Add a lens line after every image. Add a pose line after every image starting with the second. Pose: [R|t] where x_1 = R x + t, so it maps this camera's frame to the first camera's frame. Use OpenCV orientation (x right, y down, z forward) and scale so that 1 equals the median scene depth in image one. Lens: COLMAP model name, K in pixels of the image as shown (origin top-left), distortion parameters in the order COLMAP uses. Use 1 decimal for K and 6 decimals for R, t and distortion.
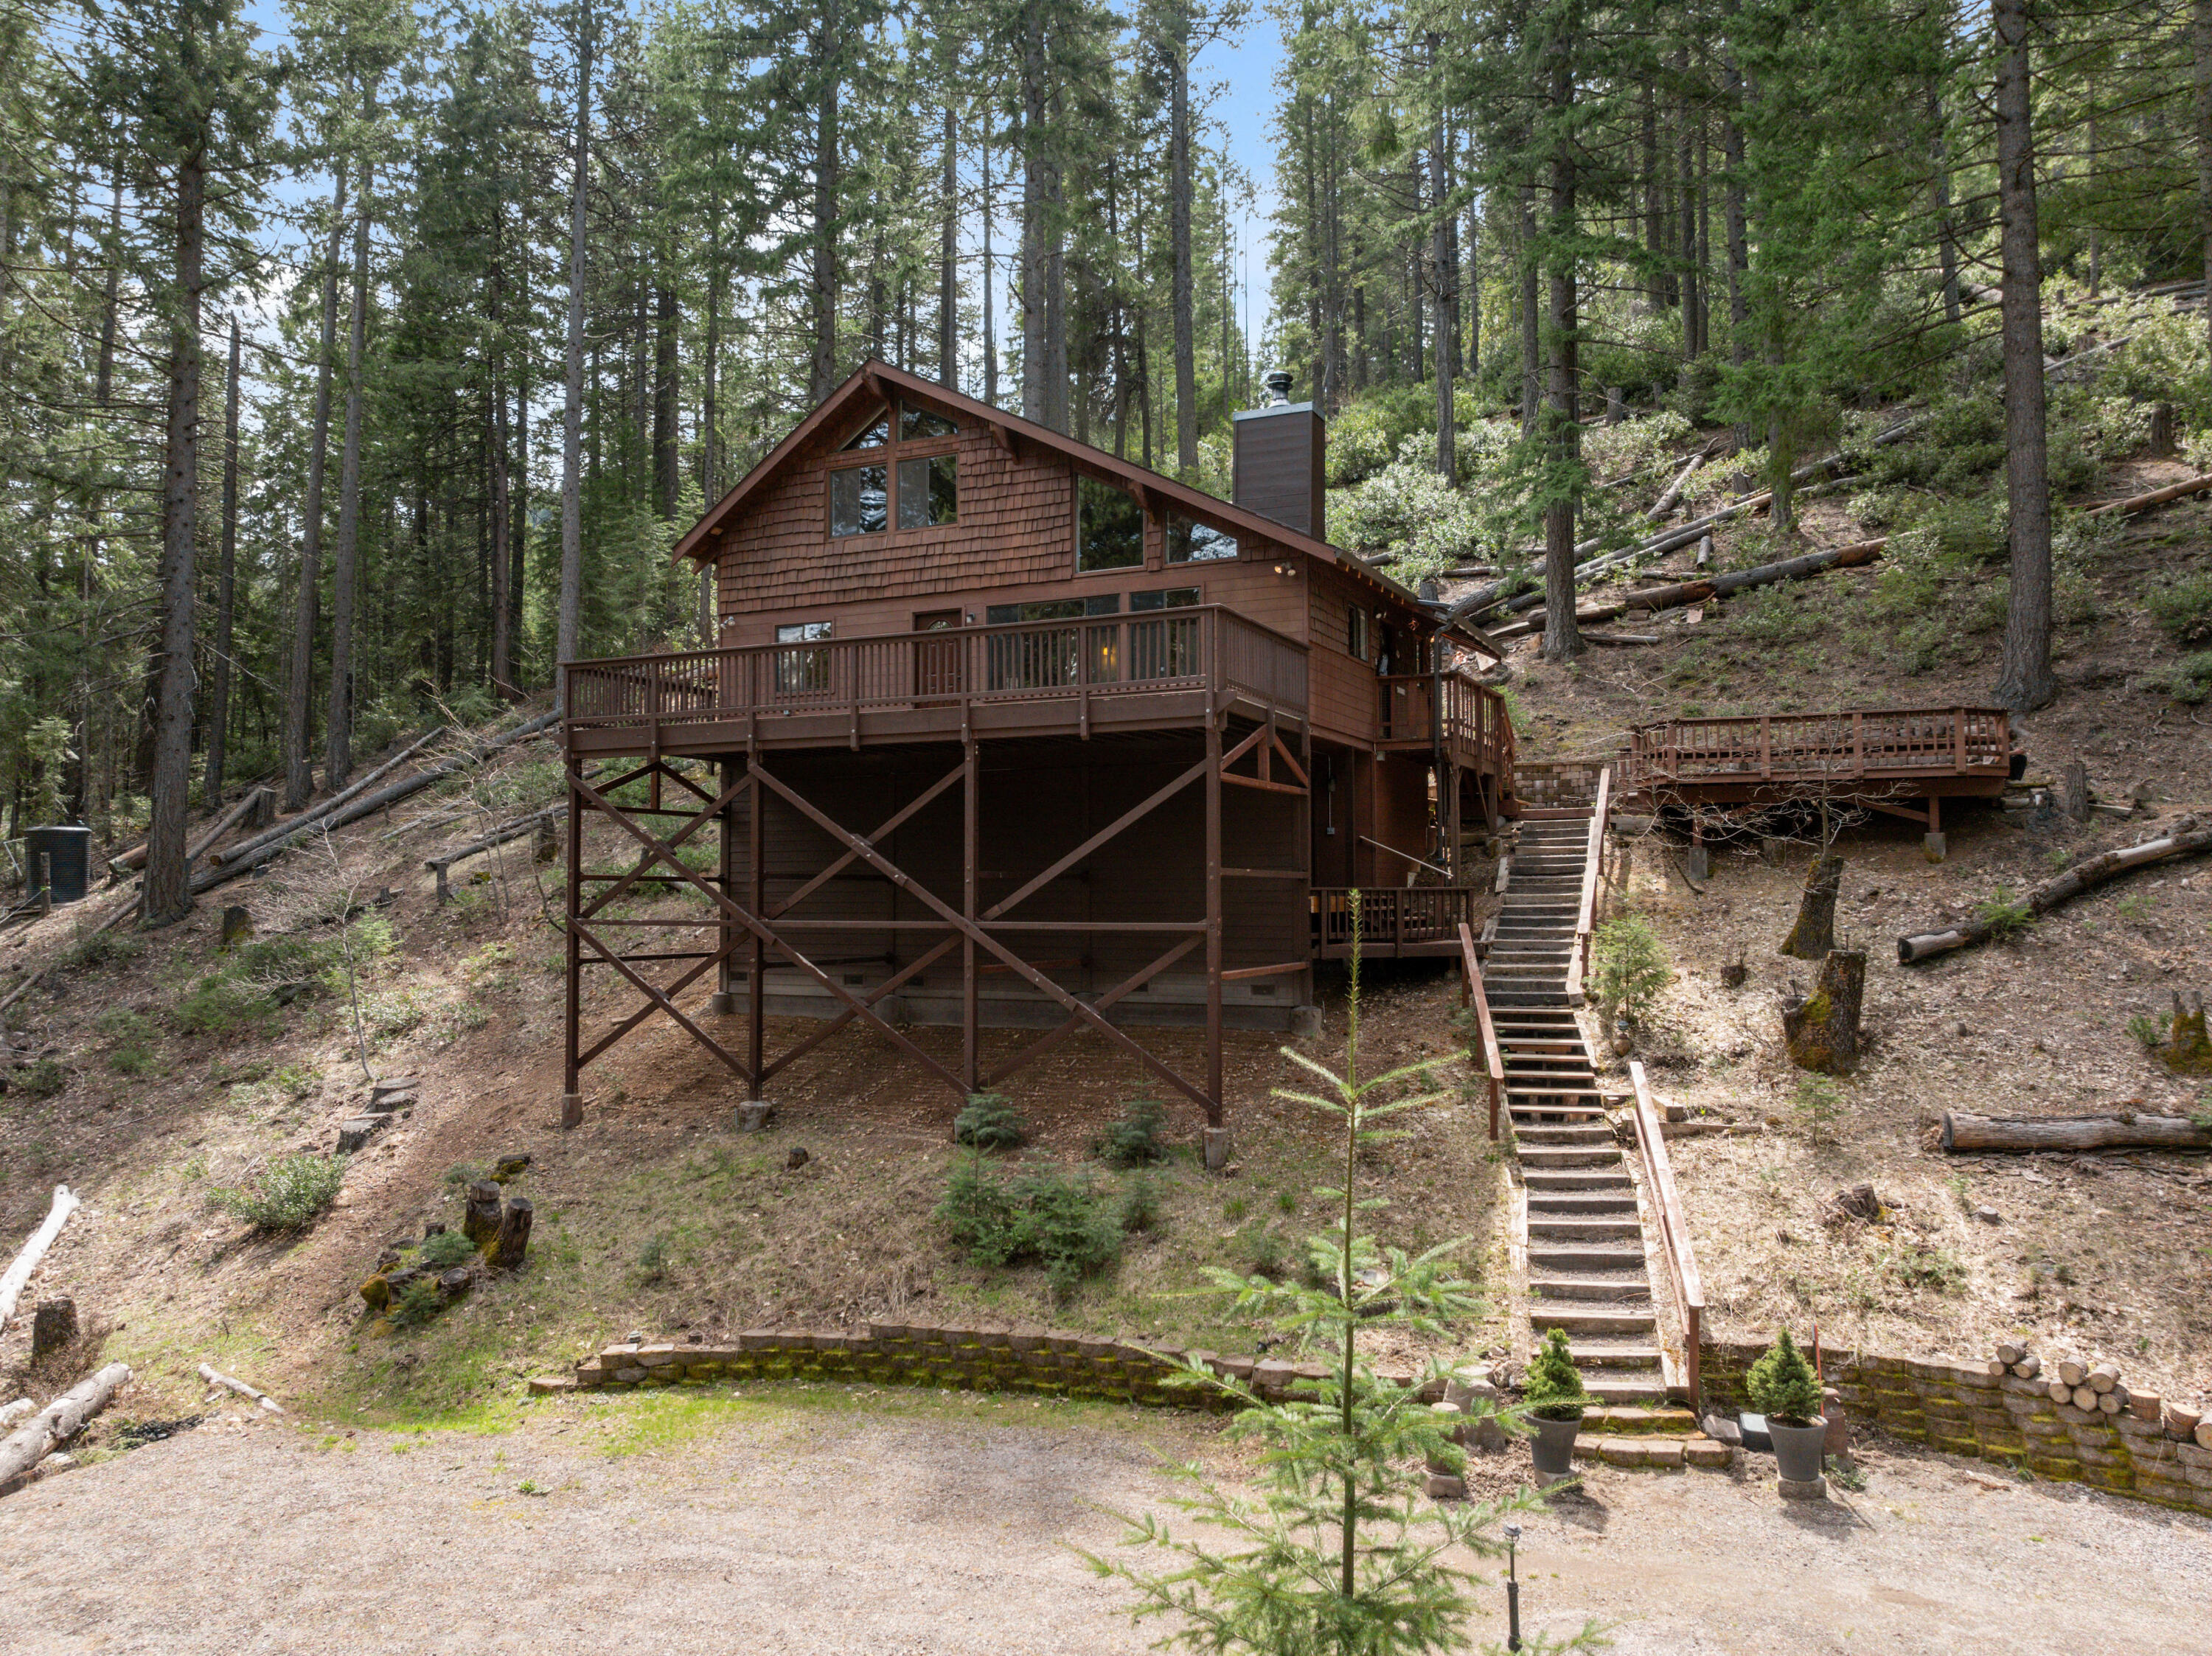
lens RADIAL K [[1560.5, 0, 1107.2], [0, 1560.5, 811.6], [0, 0, 1]] dist [-0.054168, 0.023883]
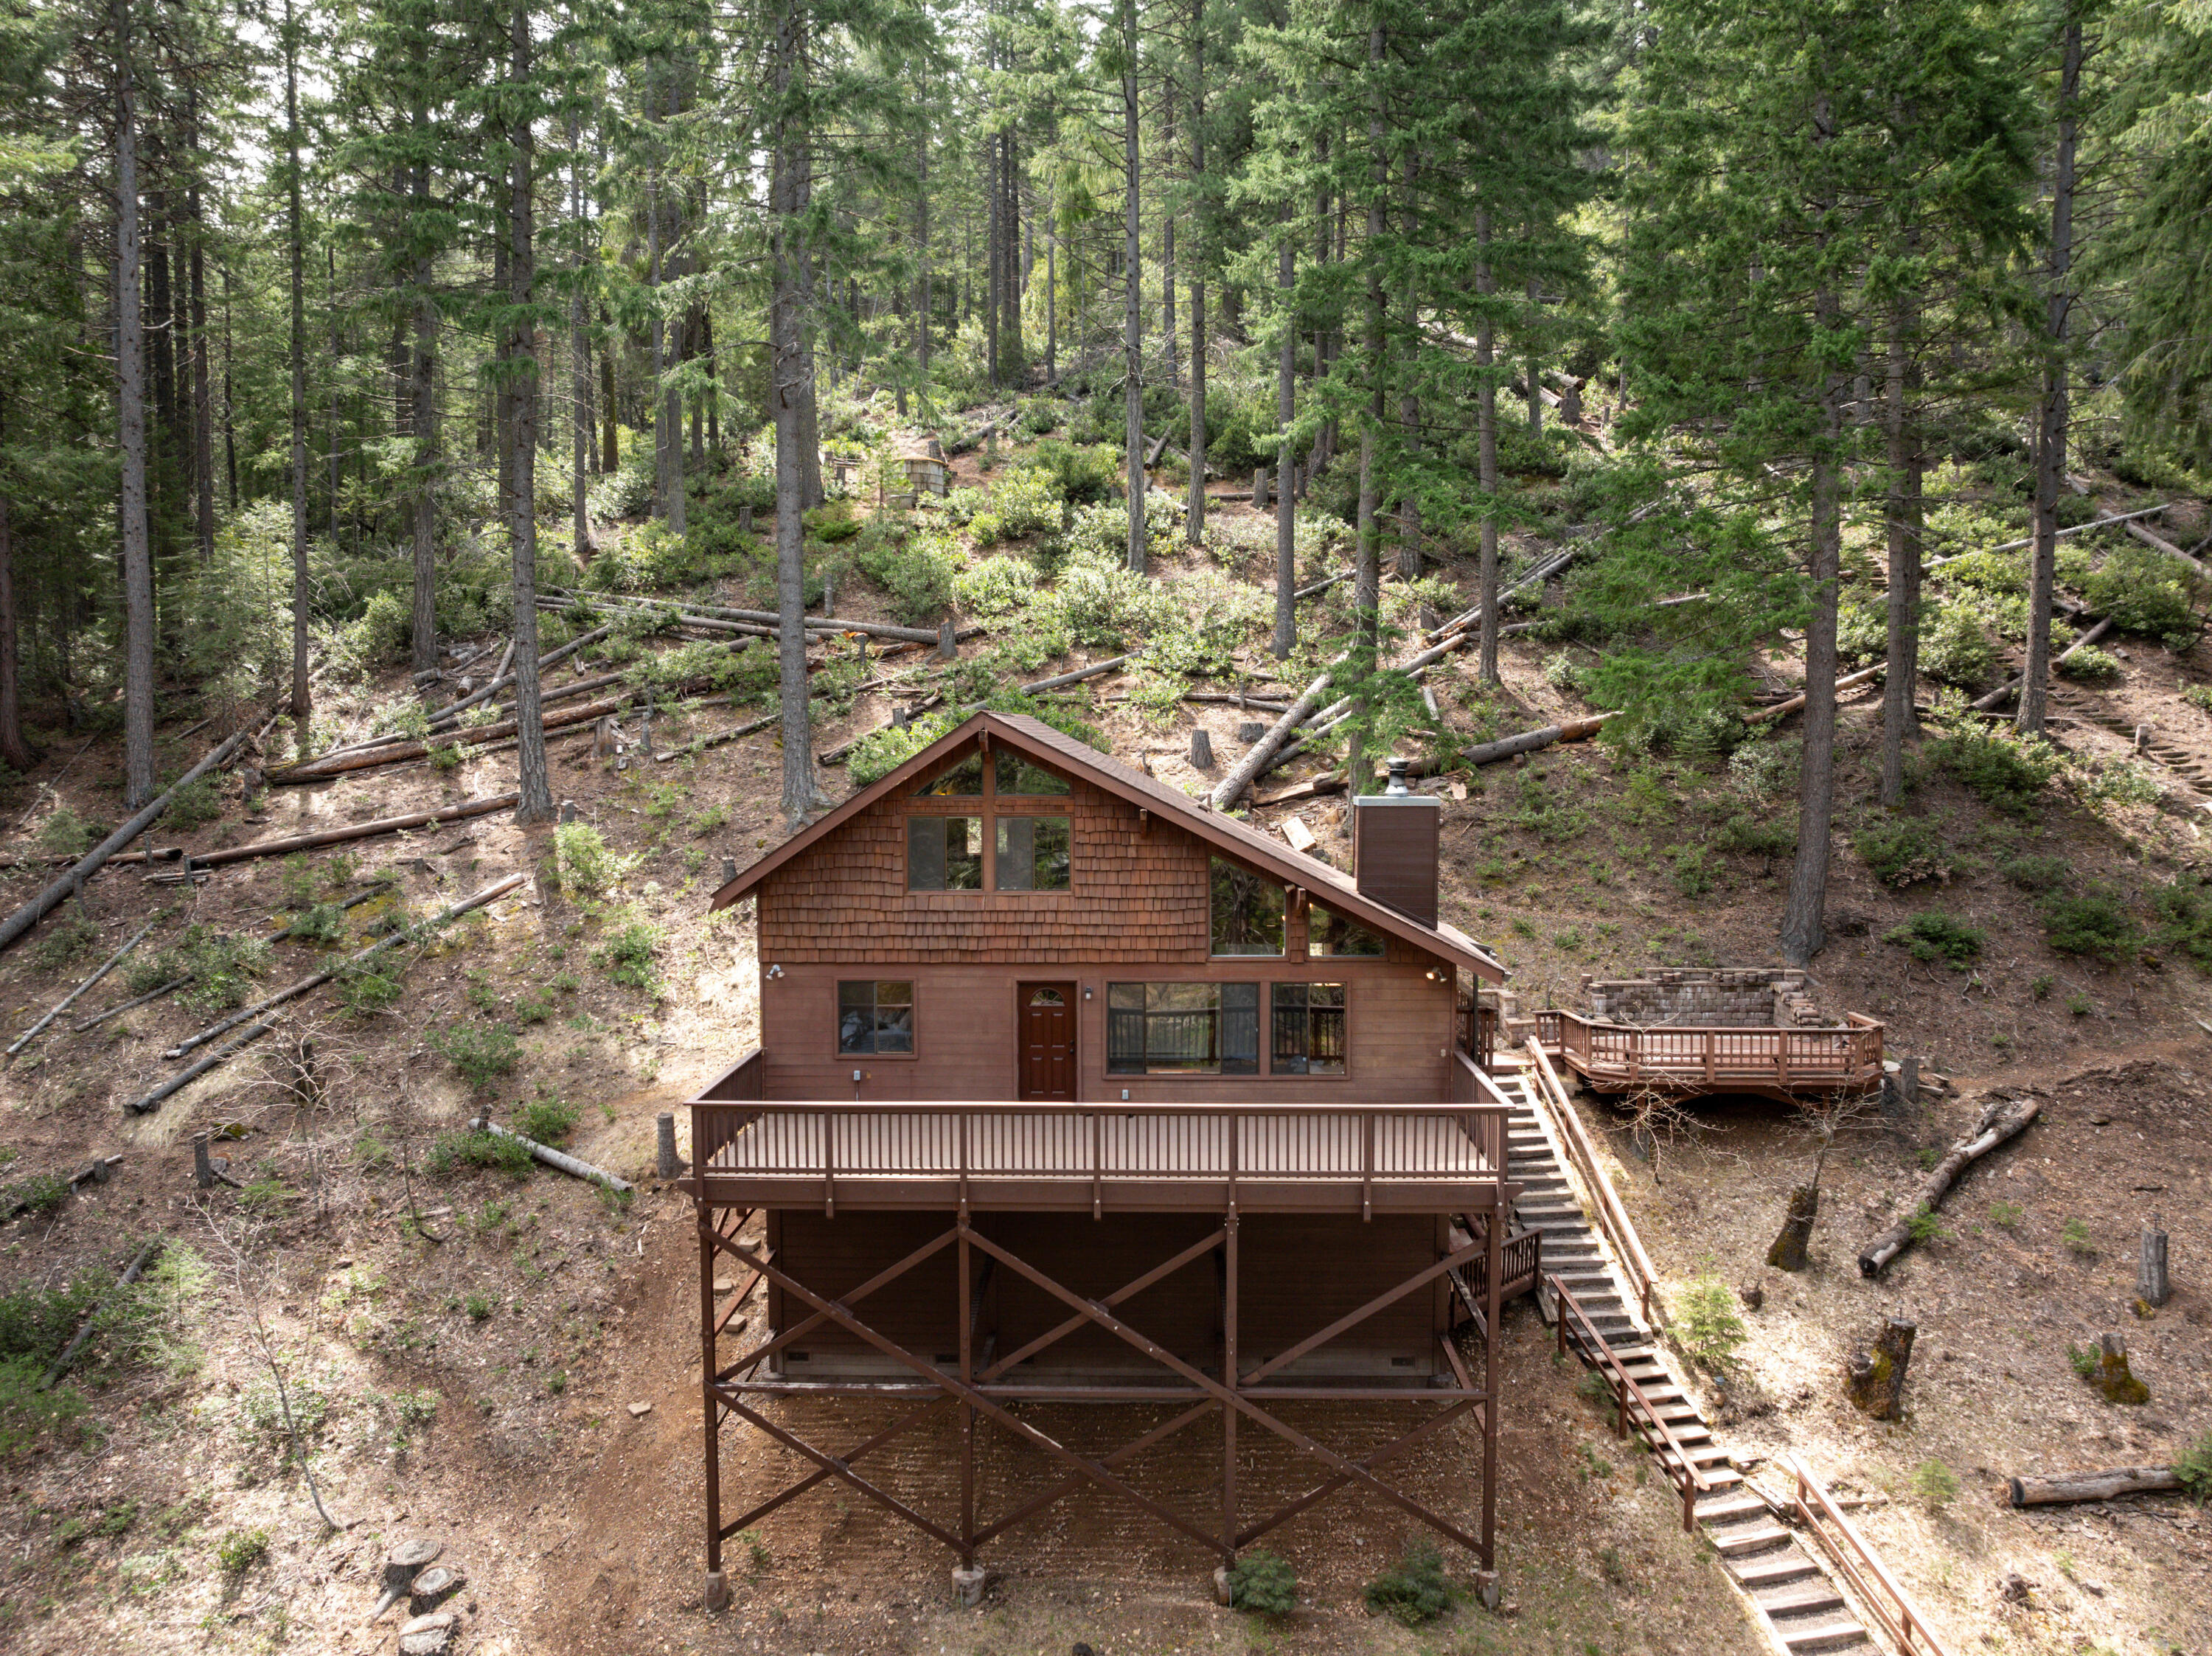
lens RADIAL K [[1560.5, 0, 1108.9], [0, 1560.5, 810.9], [0, 0, 1]] dist [-0.054168, 0.023883]
pose [[0.914307, -0.020513, 0.404502, -0.485754], [-0.020689, 0.995047, 0.097225, -0.346140], [-0.404493, -0.097262, 0.909354, 0.136974]]
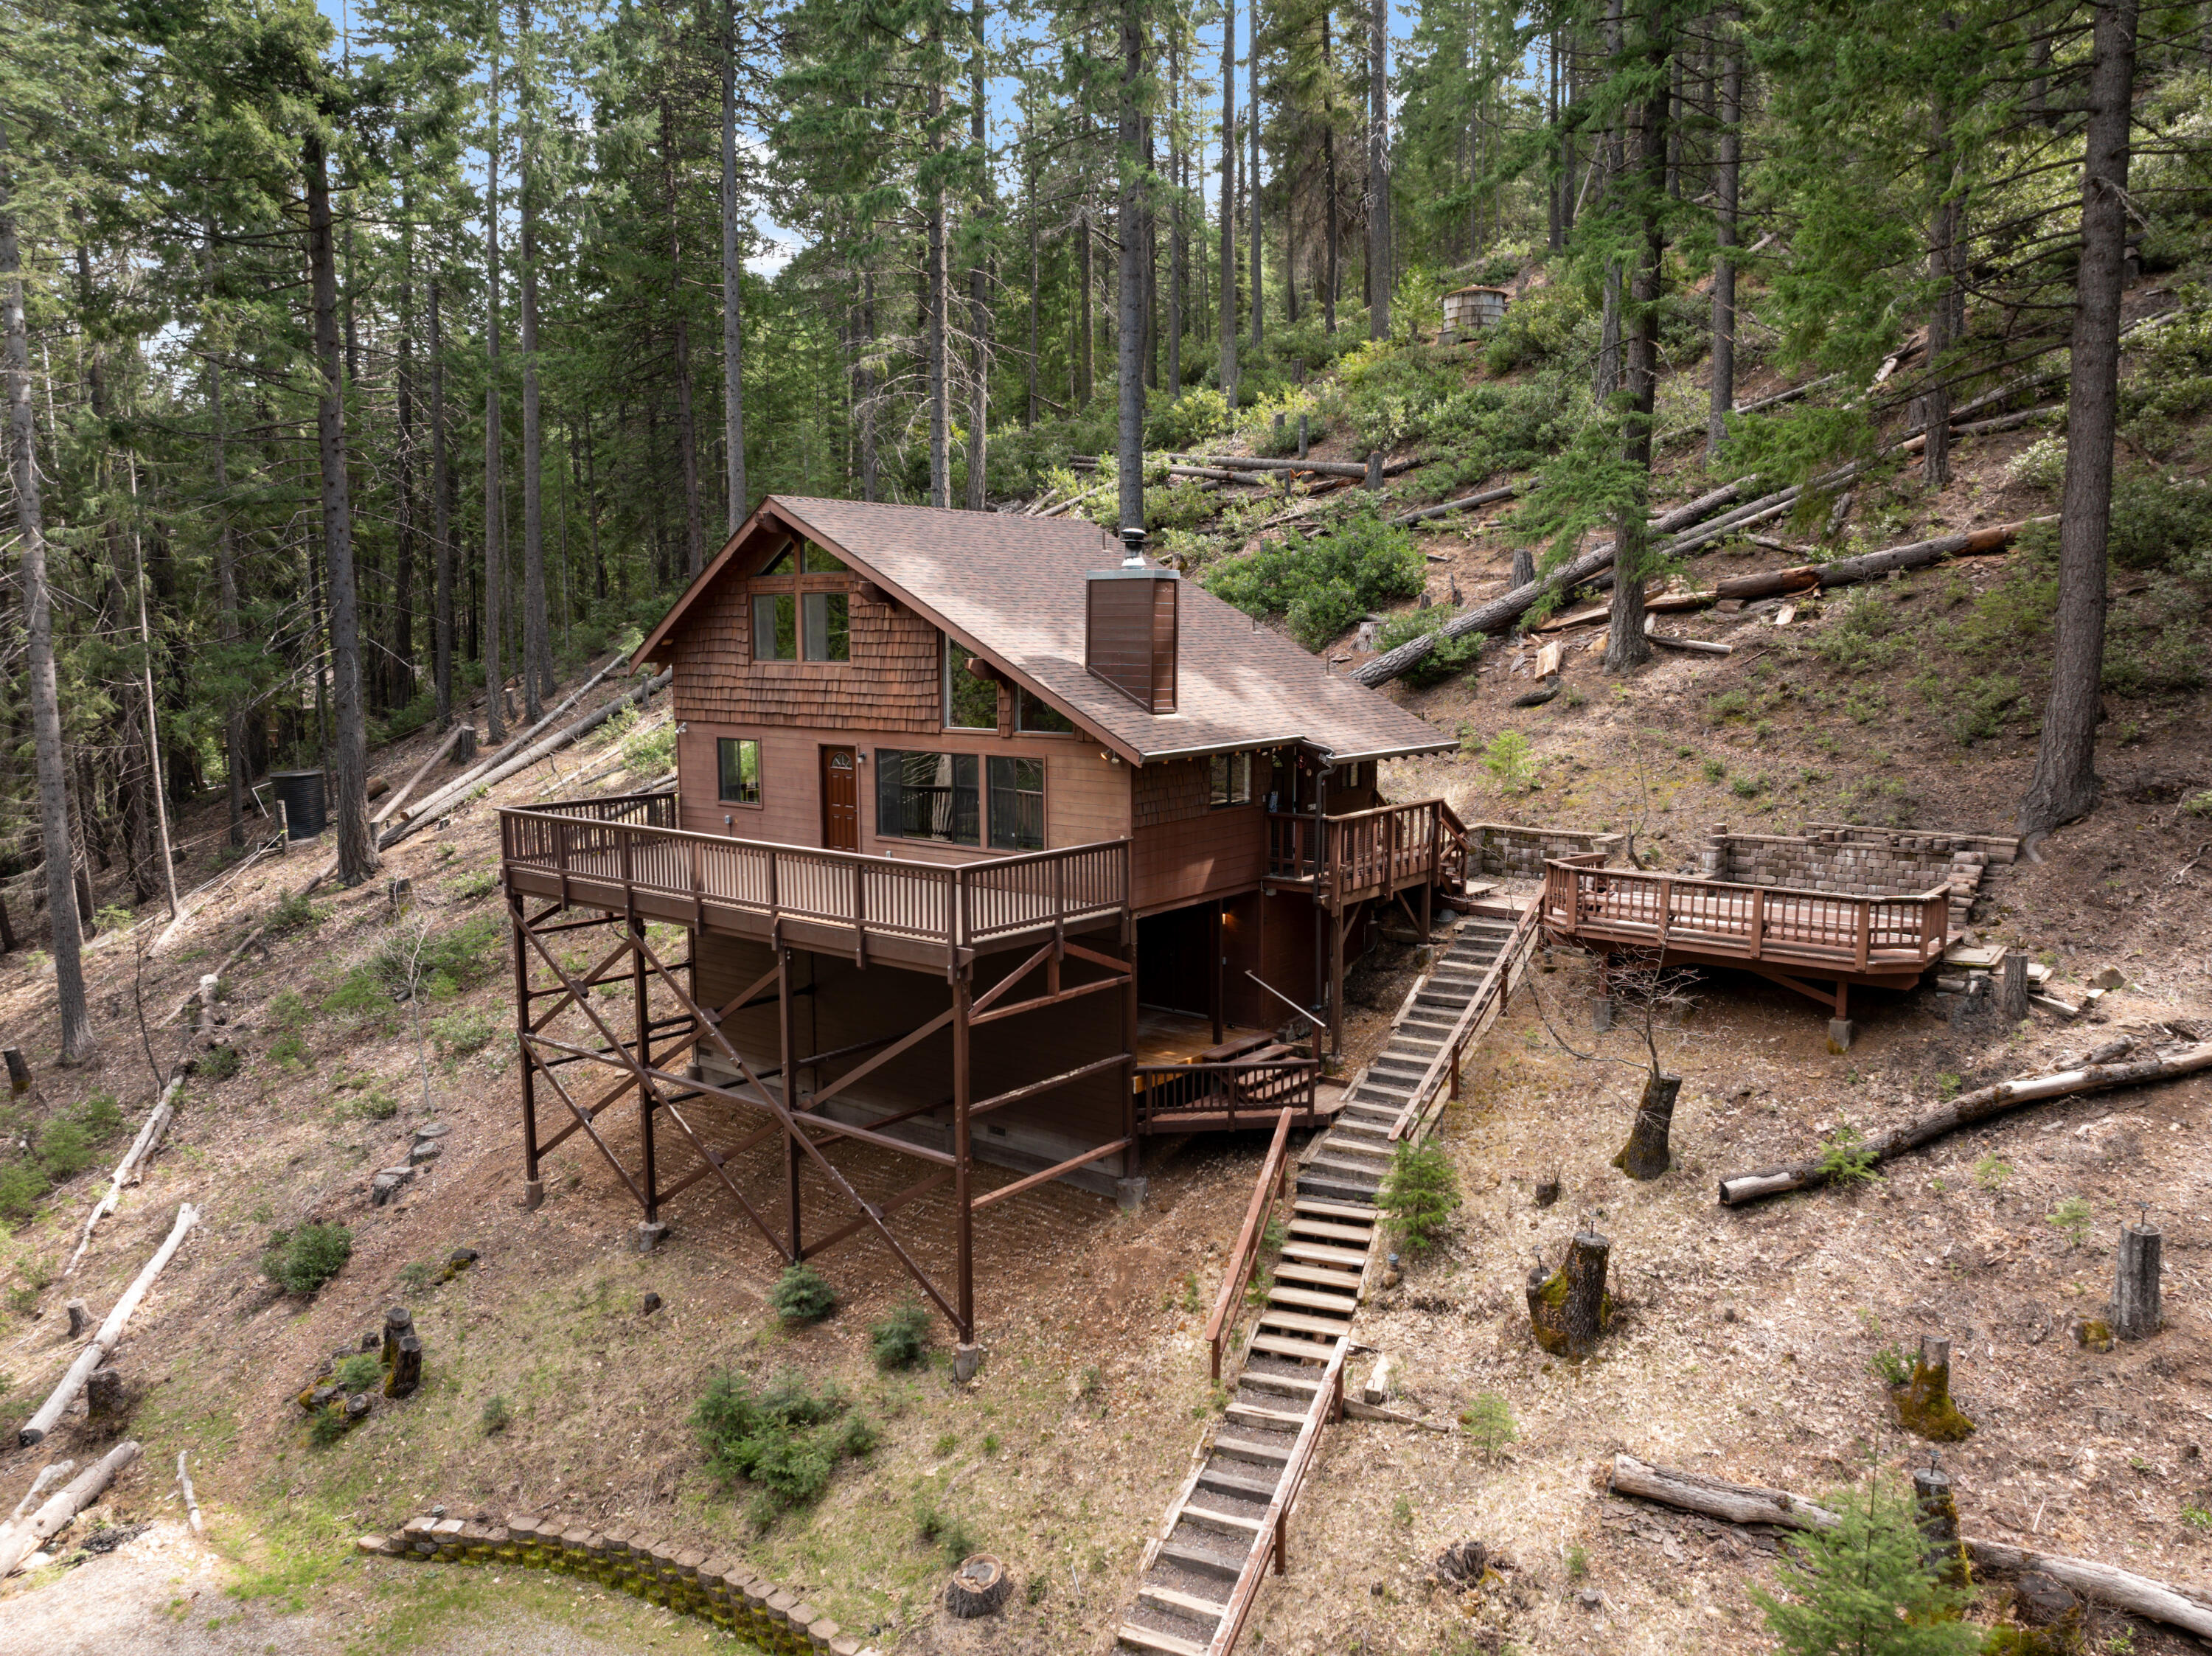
lens RADIAL K [[1560.5, 0, 1105.7], [0, 1560.5, 808.8], [0, 0, 1]] dist [-0.054168, 0.023883]
pose [[0.973653, 0.024219, -0.226746, 0.320771], [0.014220, 0.985961, 0.166371, -0.273473], [0.227592, -0.165211, 0.959639, 0.038757]]
